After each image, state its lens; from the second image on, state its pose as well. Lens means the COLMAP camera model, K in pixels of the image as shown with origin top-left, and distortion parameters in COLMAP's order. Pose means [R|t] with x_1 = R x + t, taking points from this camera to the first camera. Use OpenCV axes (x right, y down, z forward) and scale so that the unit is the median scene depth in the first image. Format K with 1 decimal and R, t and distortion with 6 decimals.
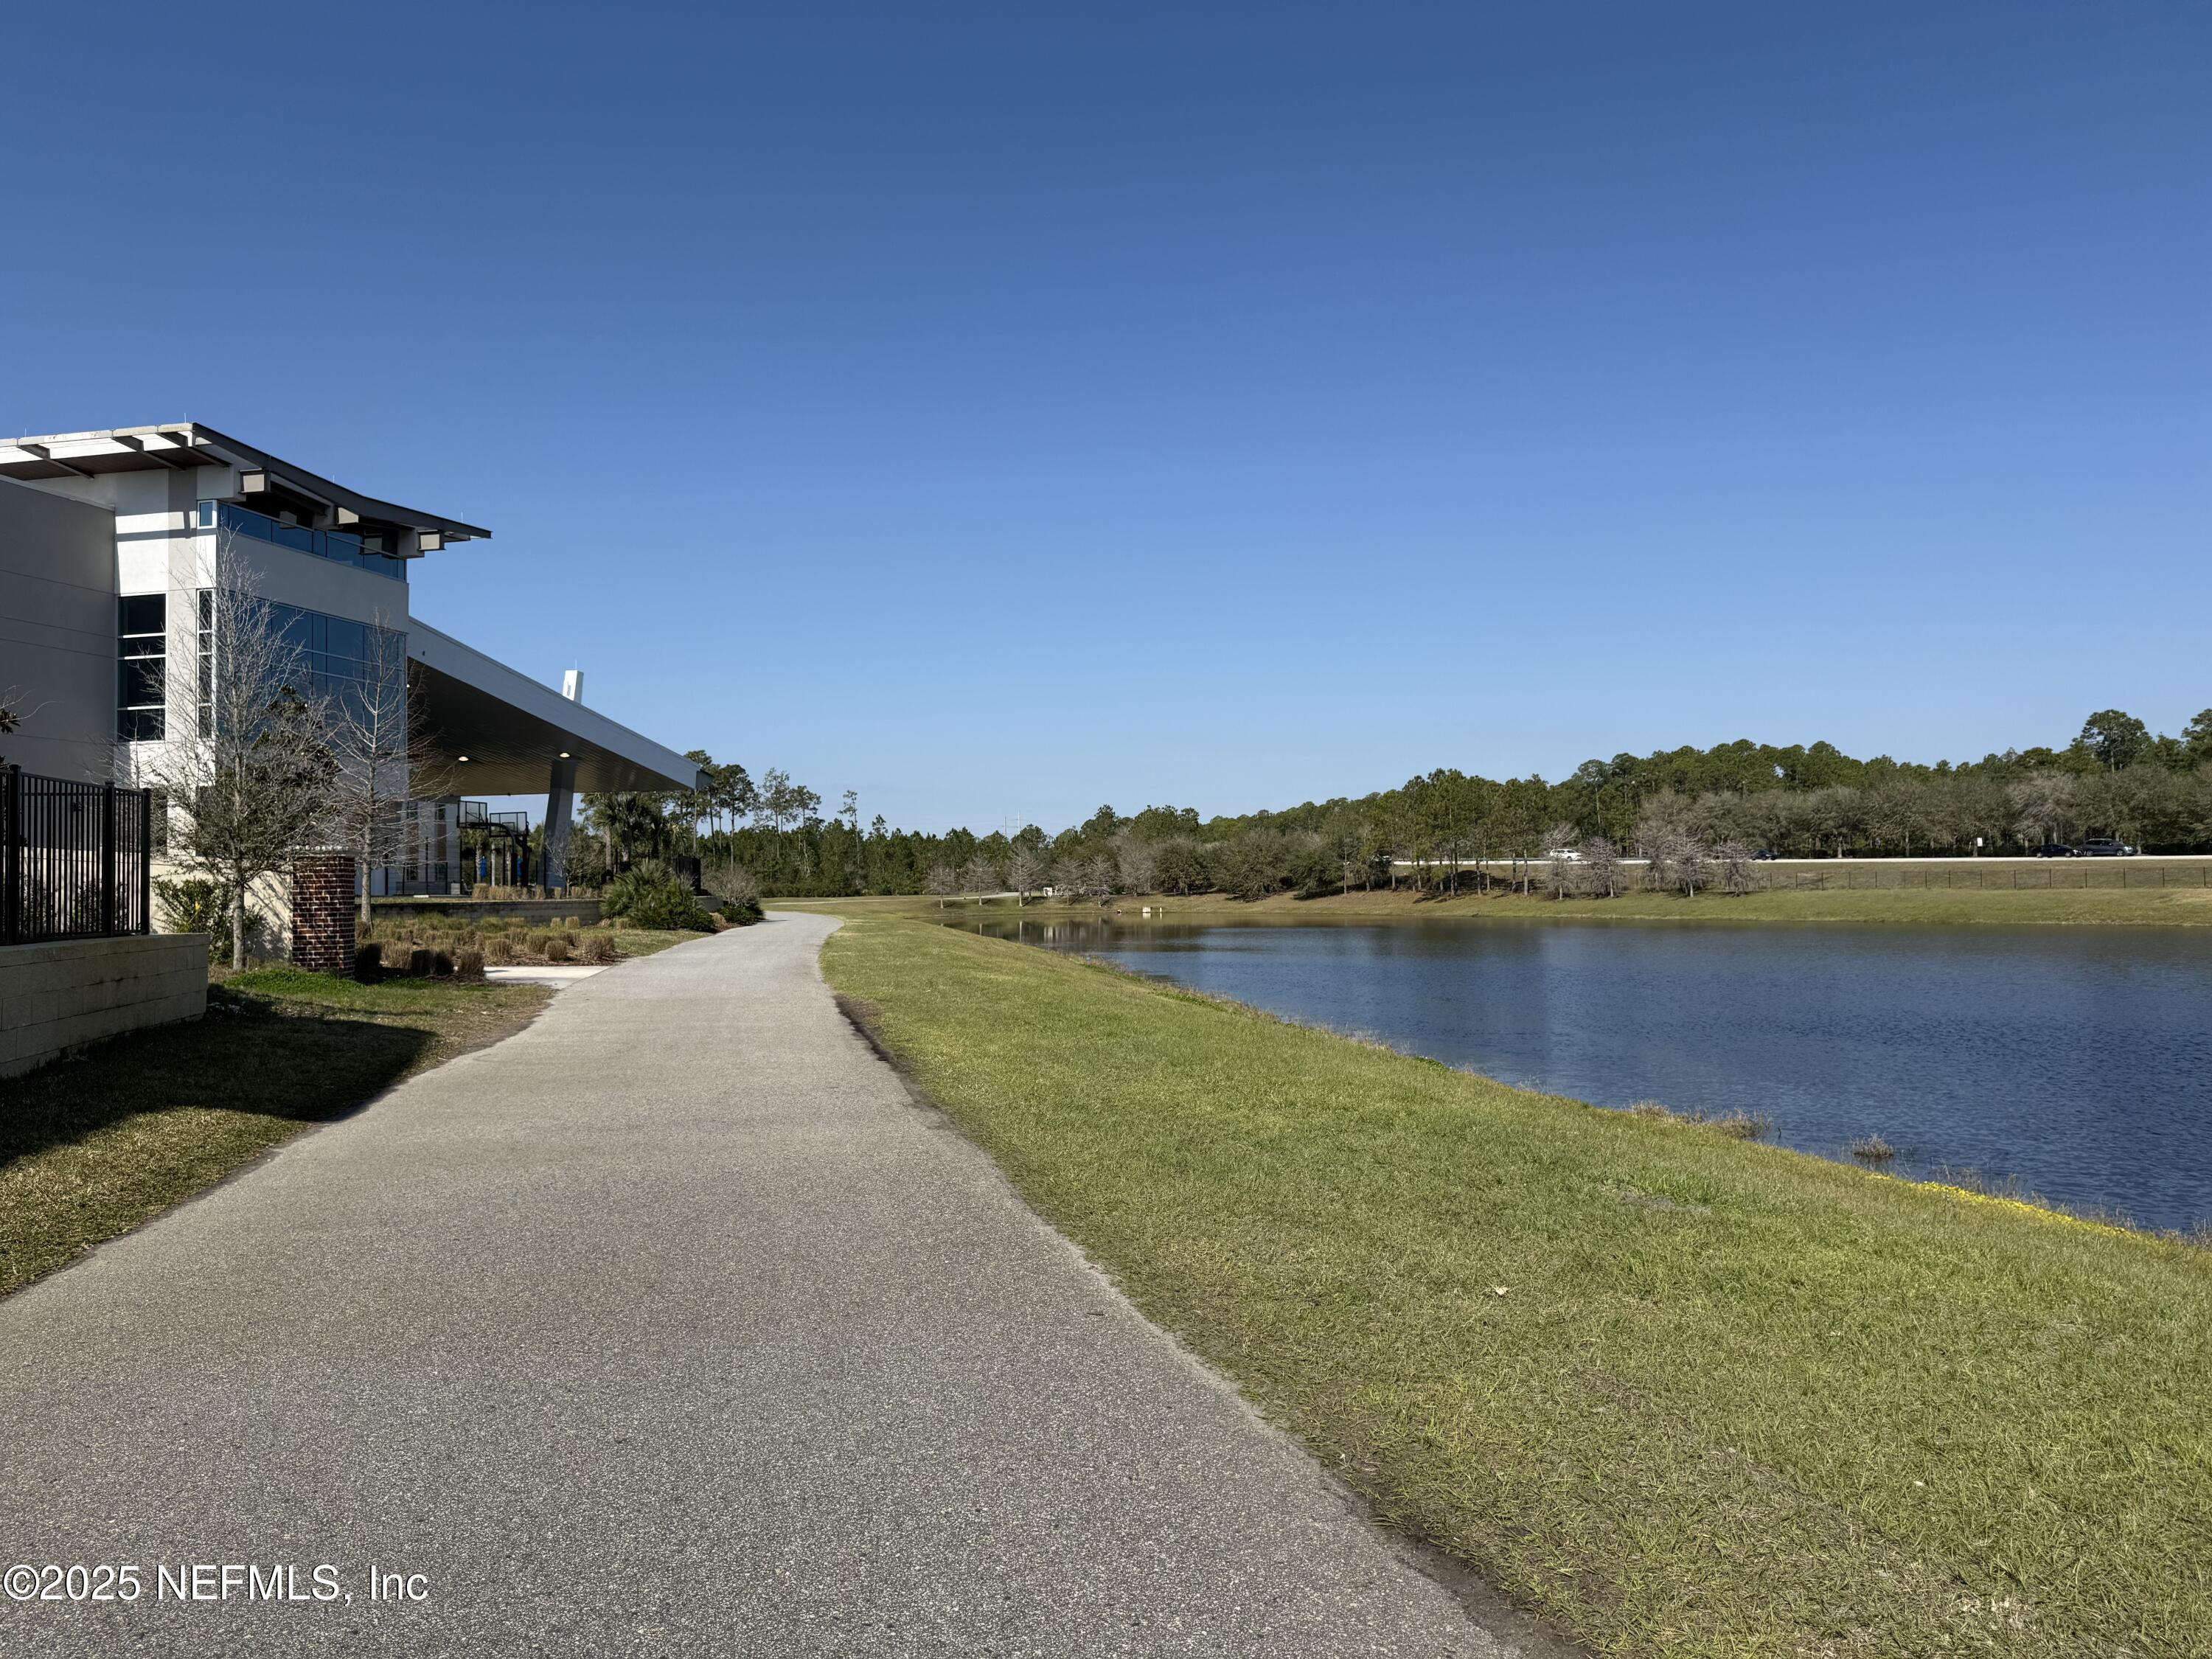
lens RADIAL K [[1658.0, 0, 1106.0], [0, 1658.0, 829.5], [0, 0, 1]] dist [0.010061, 0.002047]
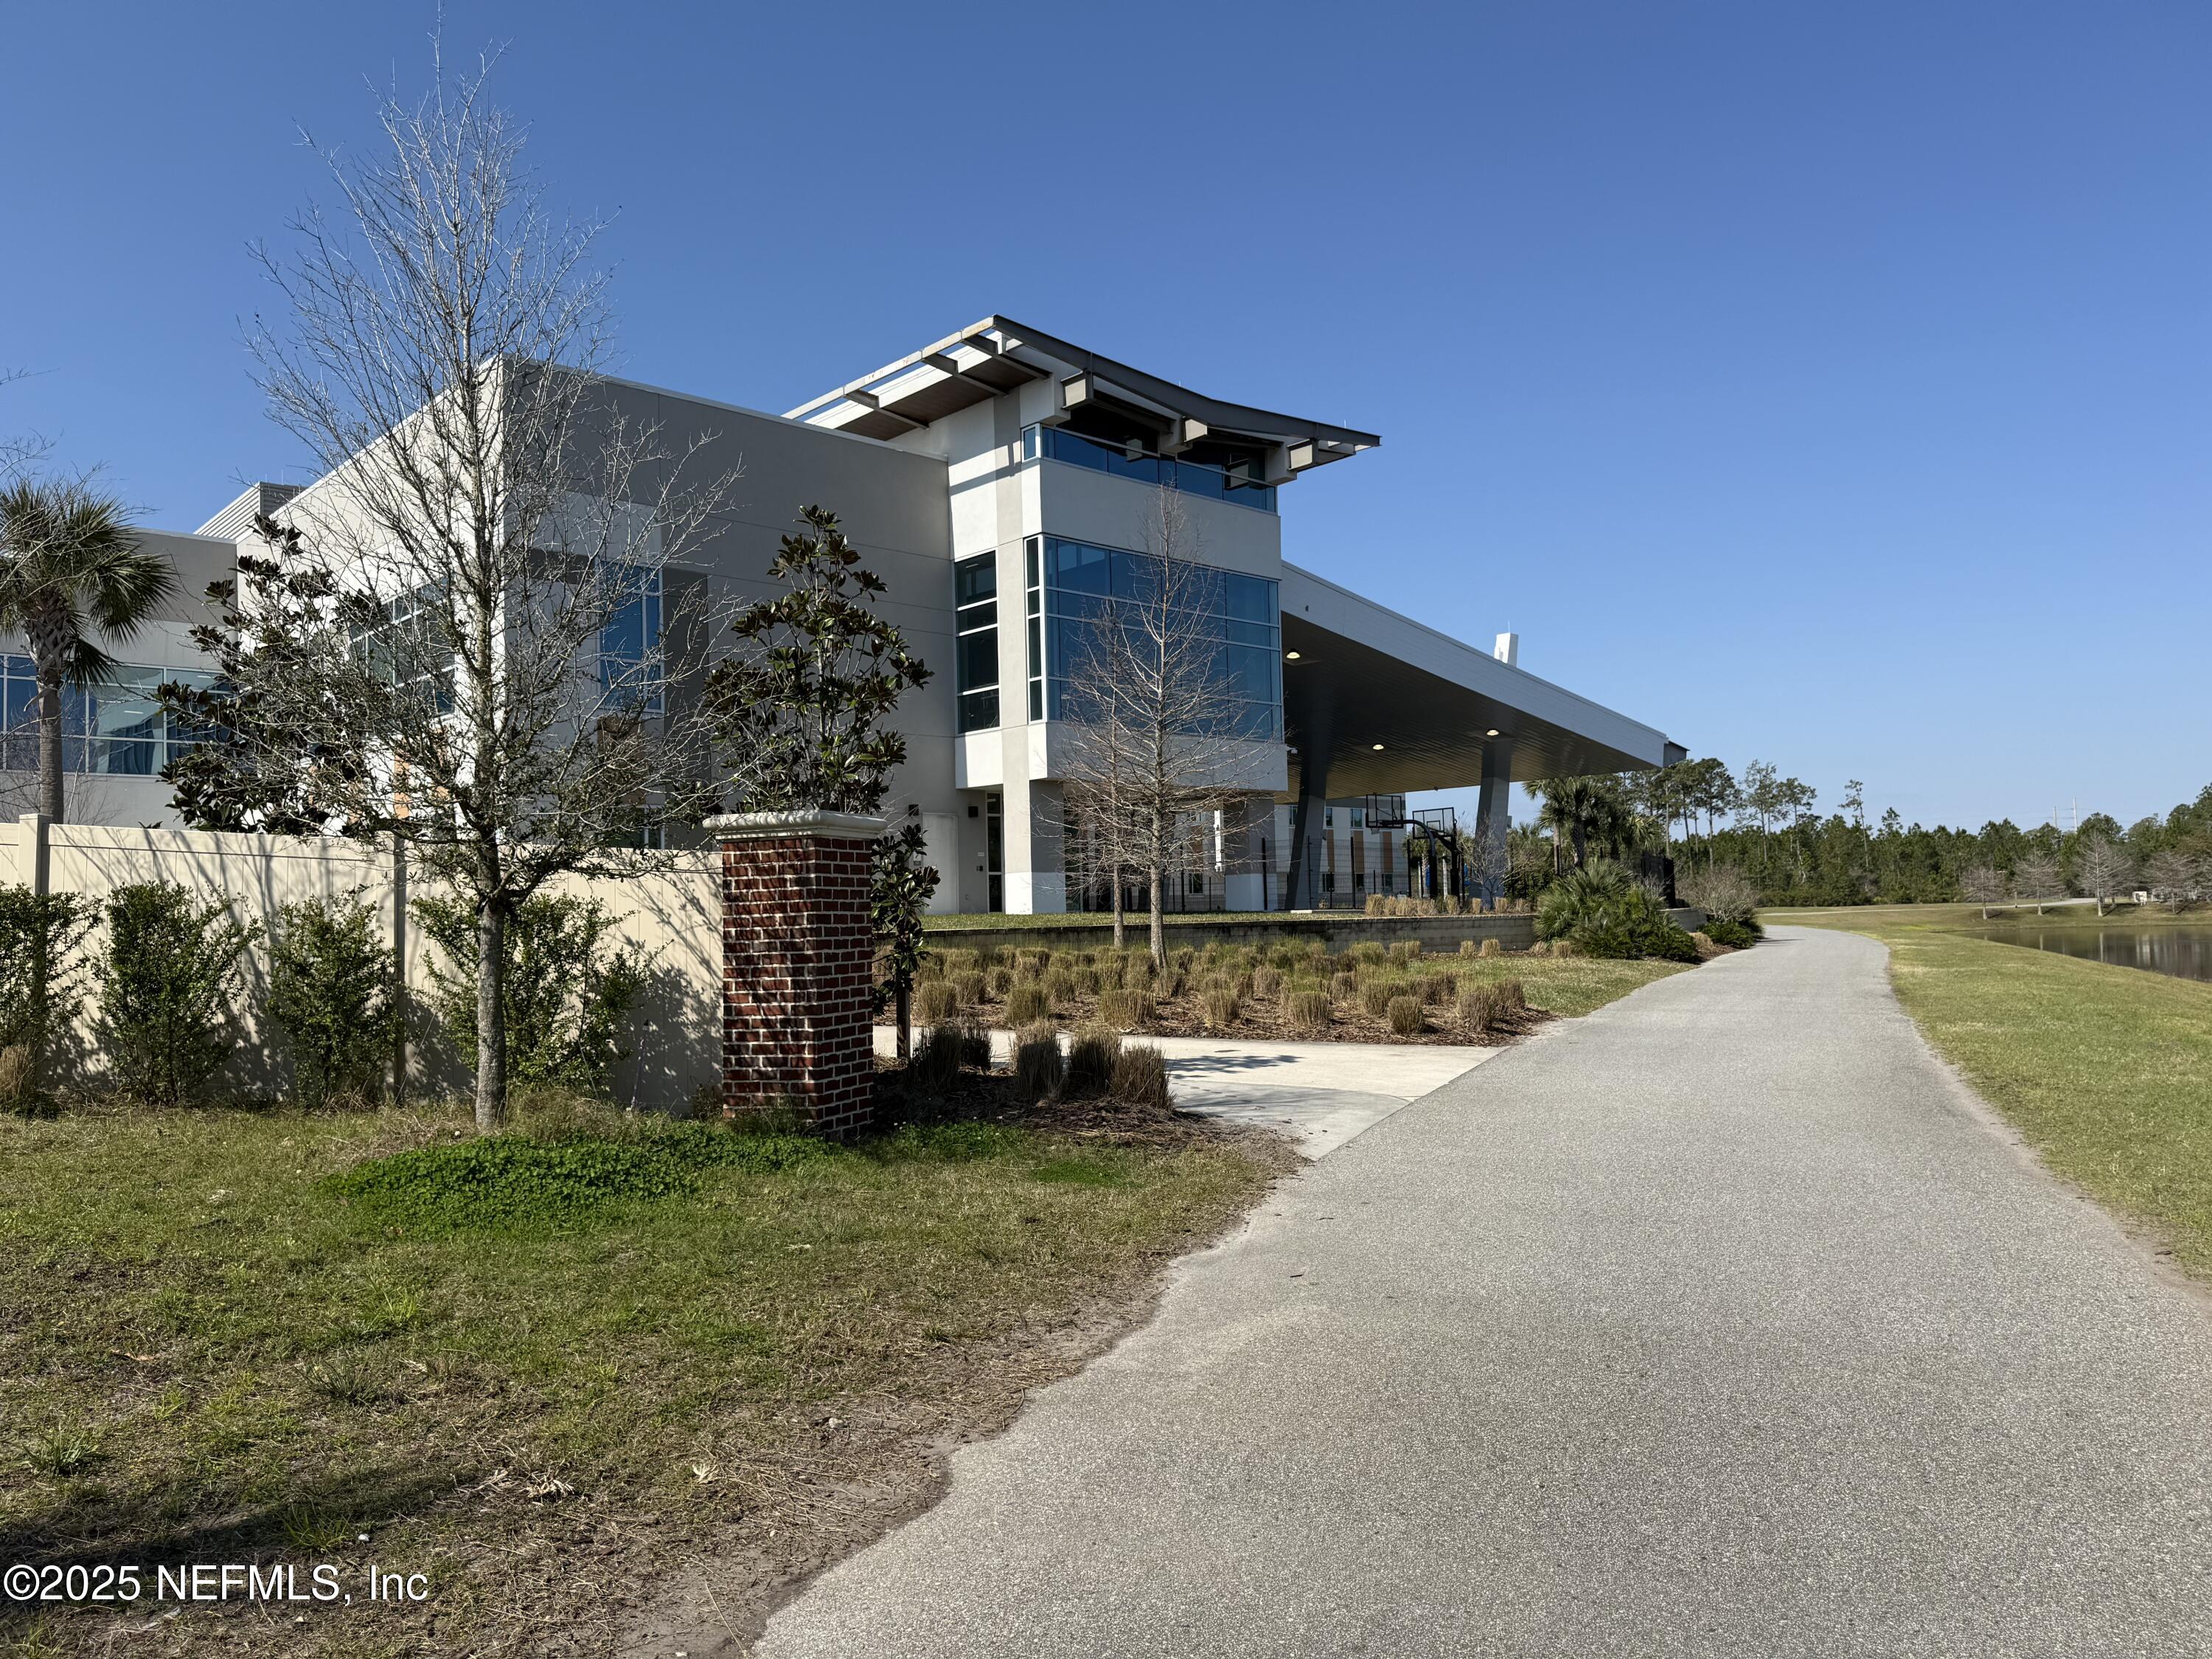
lens RADIAL K [[1658.0, 0, 1106.0], [0, 1658.0, 829.5], [0, 0, 1]] dist [0.010061, 0.002047]
pose [[0.841541, -0.034849, -0.539068, -0.054259], [0.031420, 0.999385, -0.015557, 0.008083], [0.539278, -0.003846, 0.842119, 0.226273]]
